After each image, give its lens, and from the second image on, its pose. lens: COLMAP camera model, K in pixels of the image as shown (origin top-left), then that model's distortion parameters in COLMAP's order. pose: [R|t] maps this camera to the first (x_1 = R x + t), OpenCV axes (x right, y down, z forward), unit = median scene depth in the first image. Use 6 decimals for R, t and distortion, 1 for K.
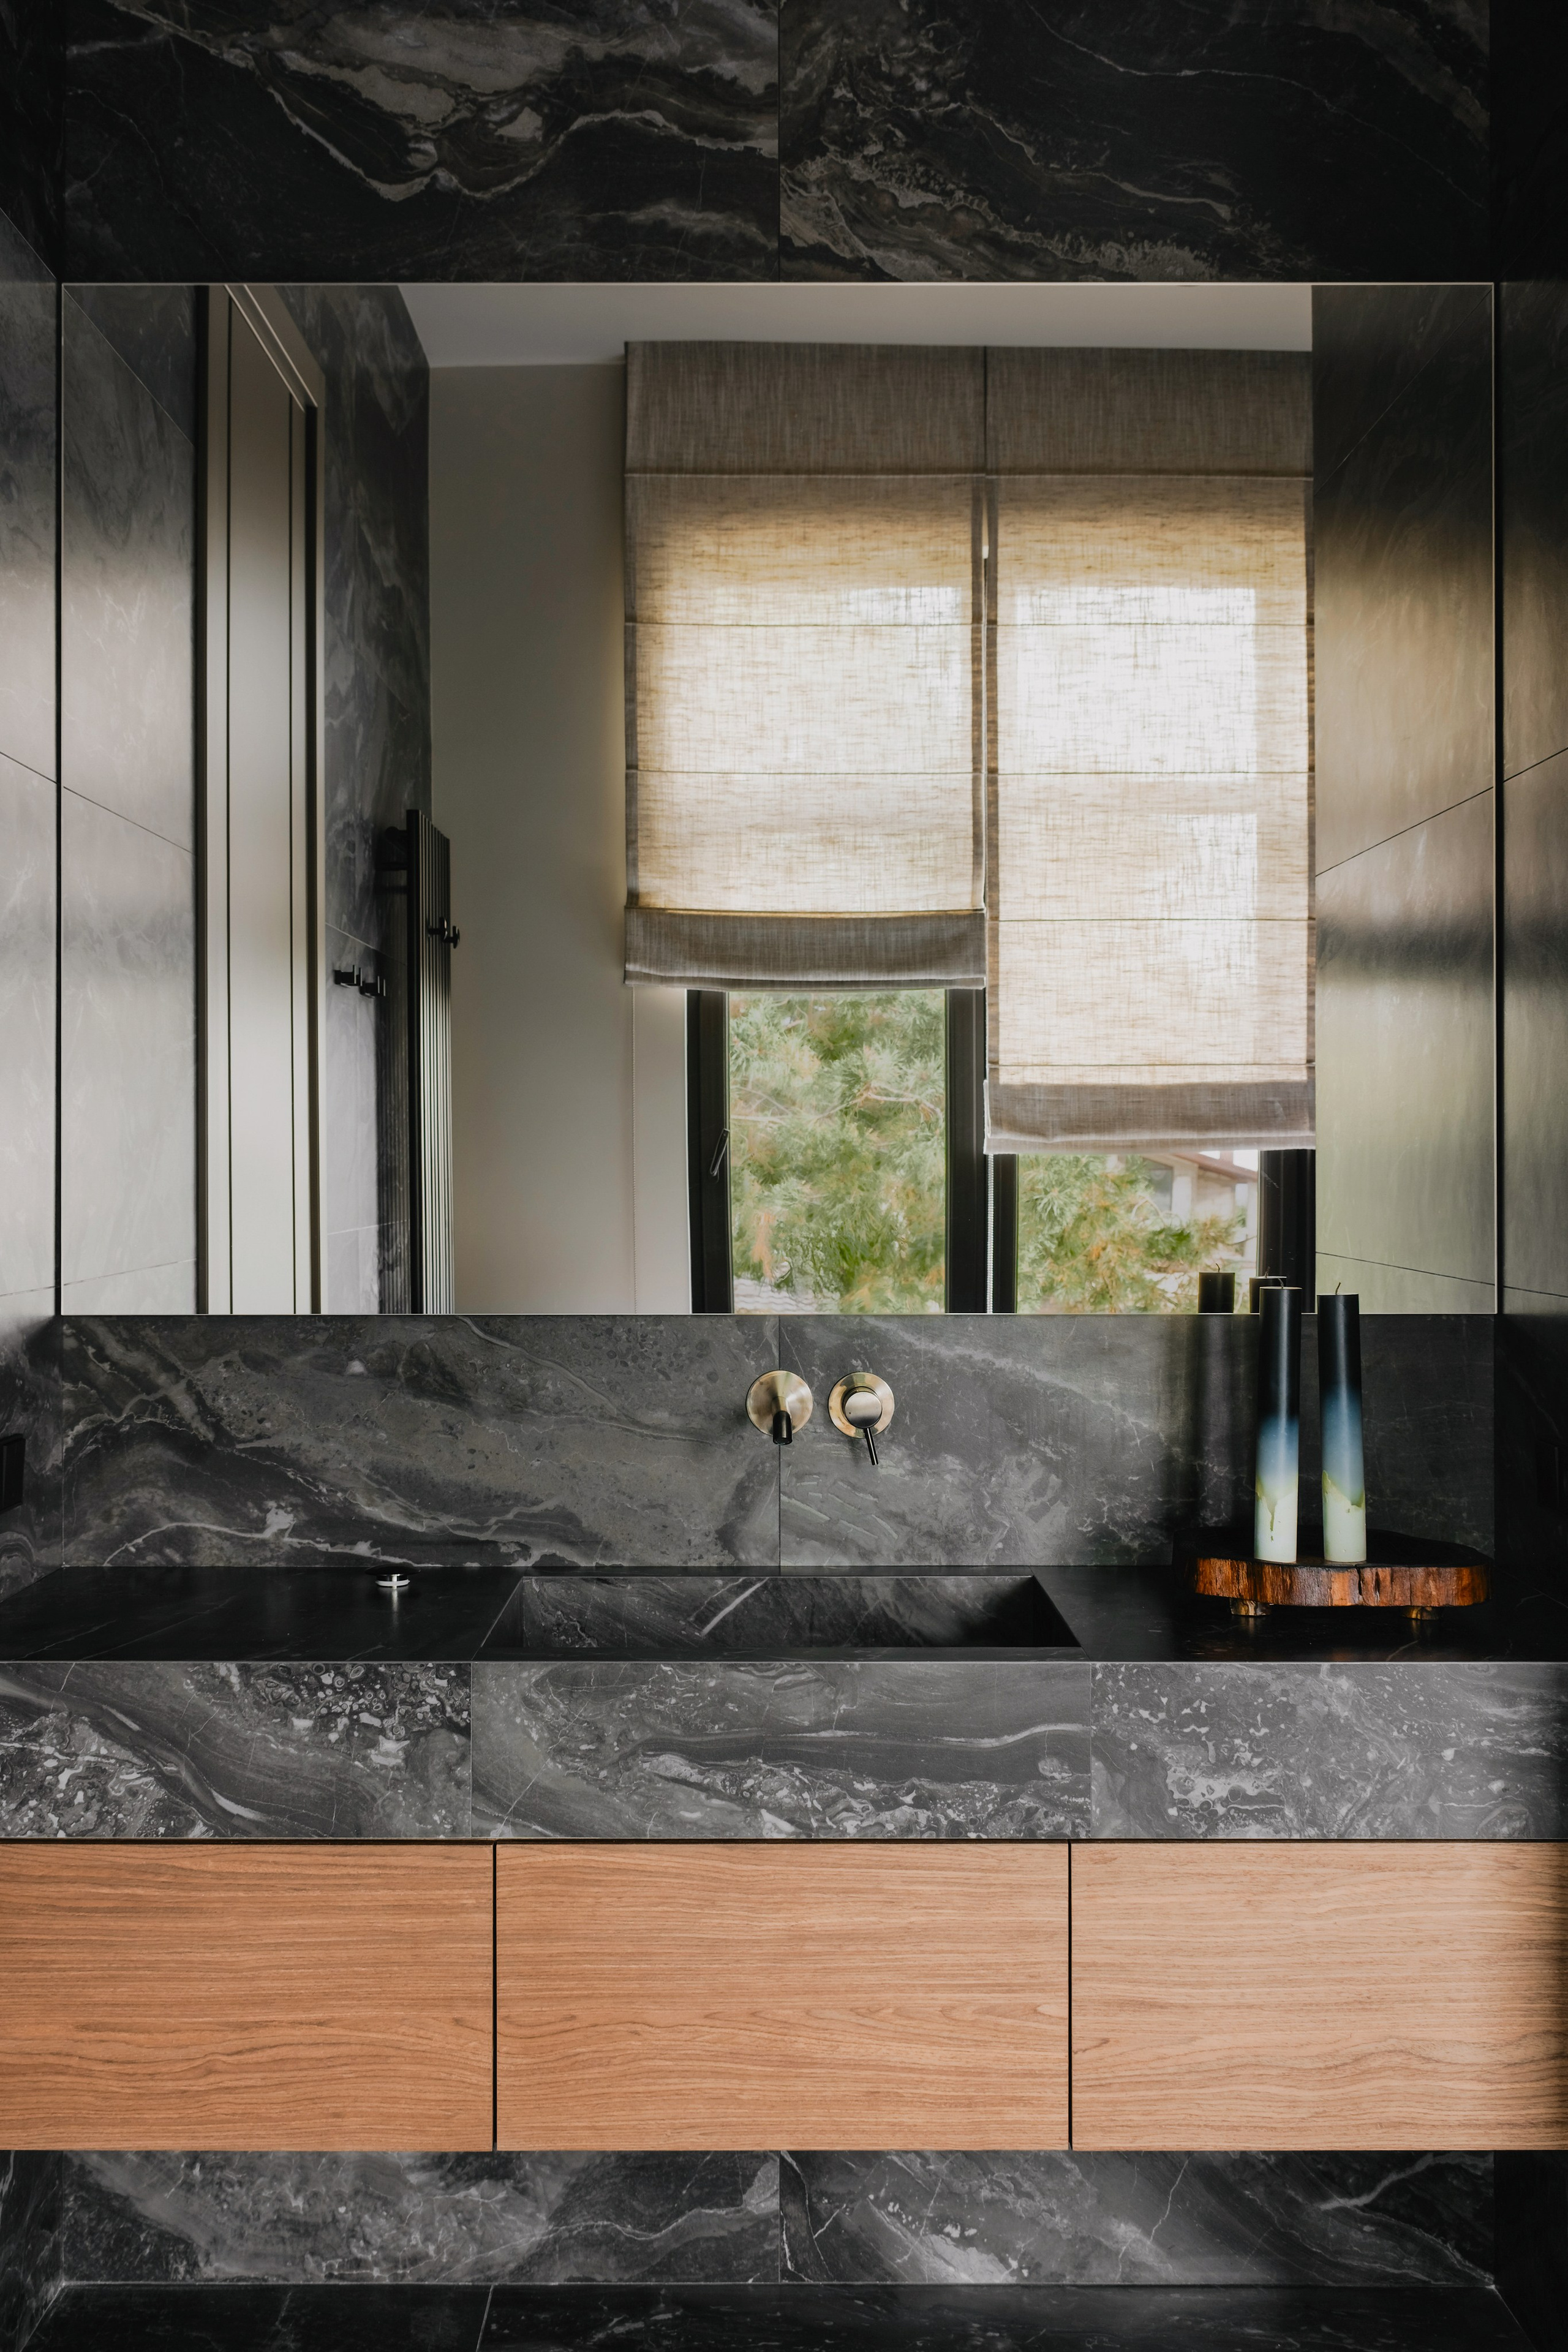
lens RADIAL K [[2527.6, 0, 781.3], [0, 2527.6, 1178.6], [0, 0, 1]] dist [-0.015805, 0.000000]
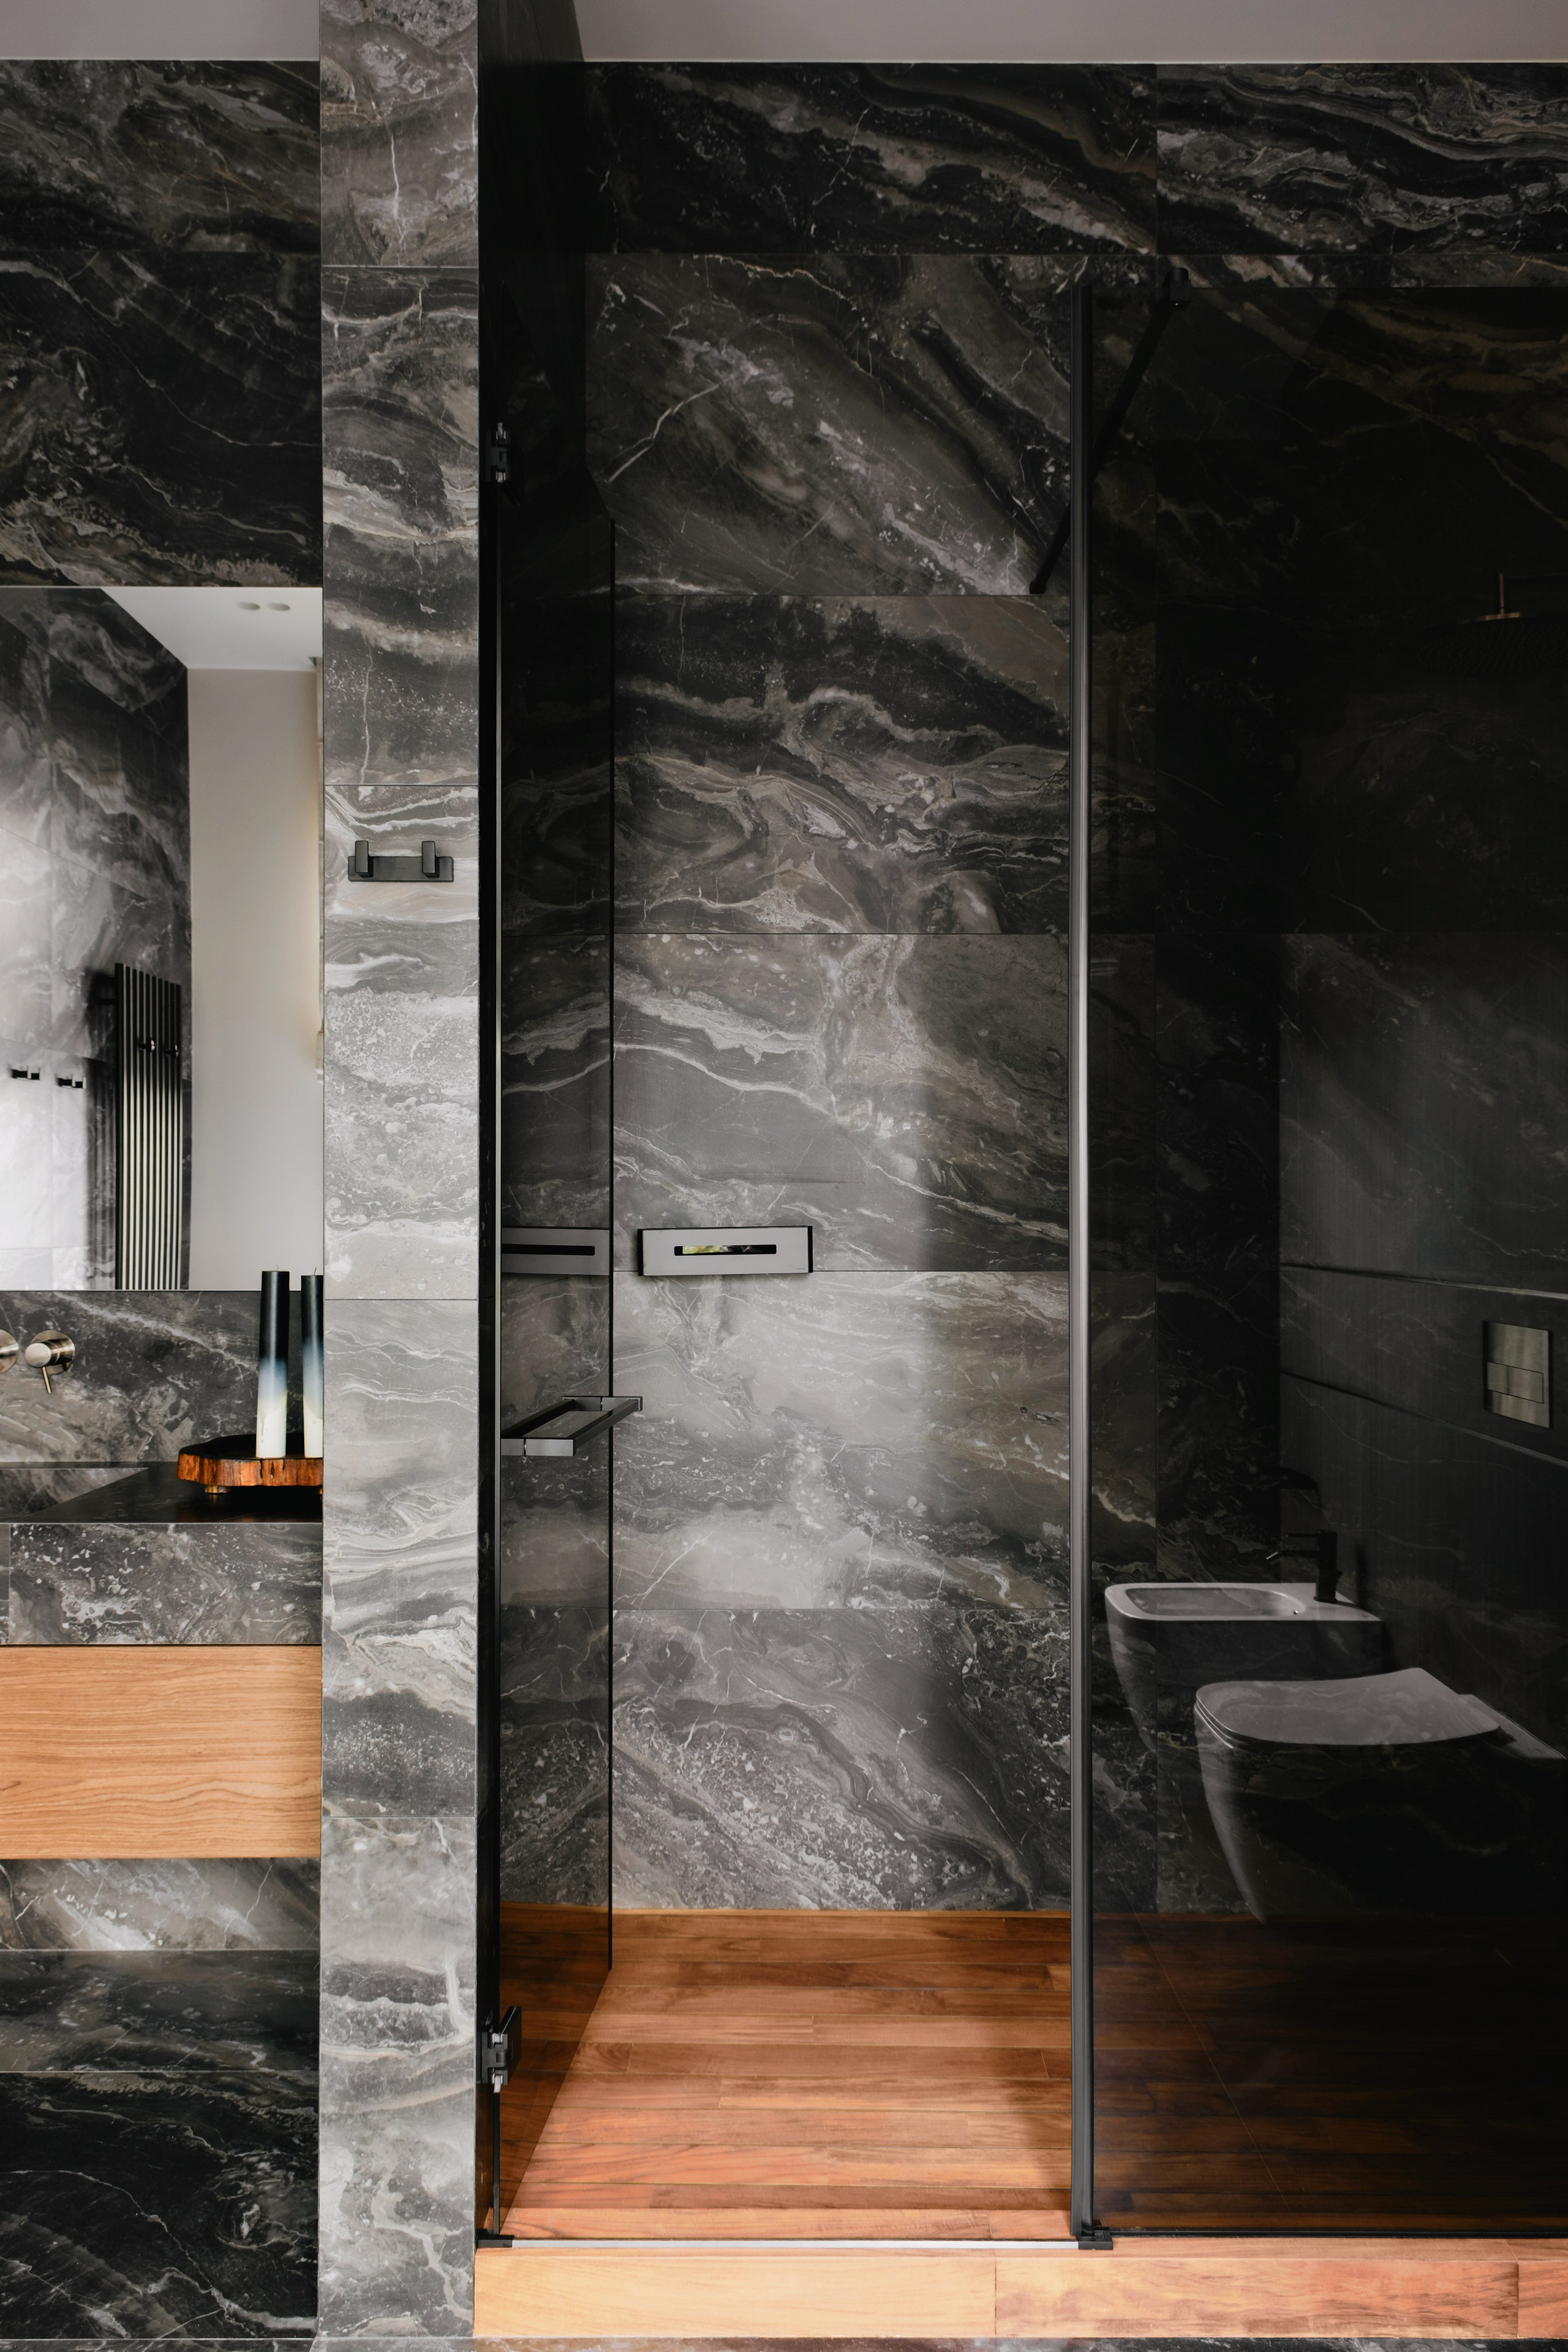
lens RADIAL K [[1656.3, 0, 785.1], [0, 1656.3, 1232.3], [0, 0, 1]] dist [-0.004263, -0.001145]
pose [[0.999700, 0.000430, 0.024486, 0.436972], [-0.000555, 0.999987, 0.005092, 0.014701], [-0.024484, -0.005104, 0.999687, 0.028356]]
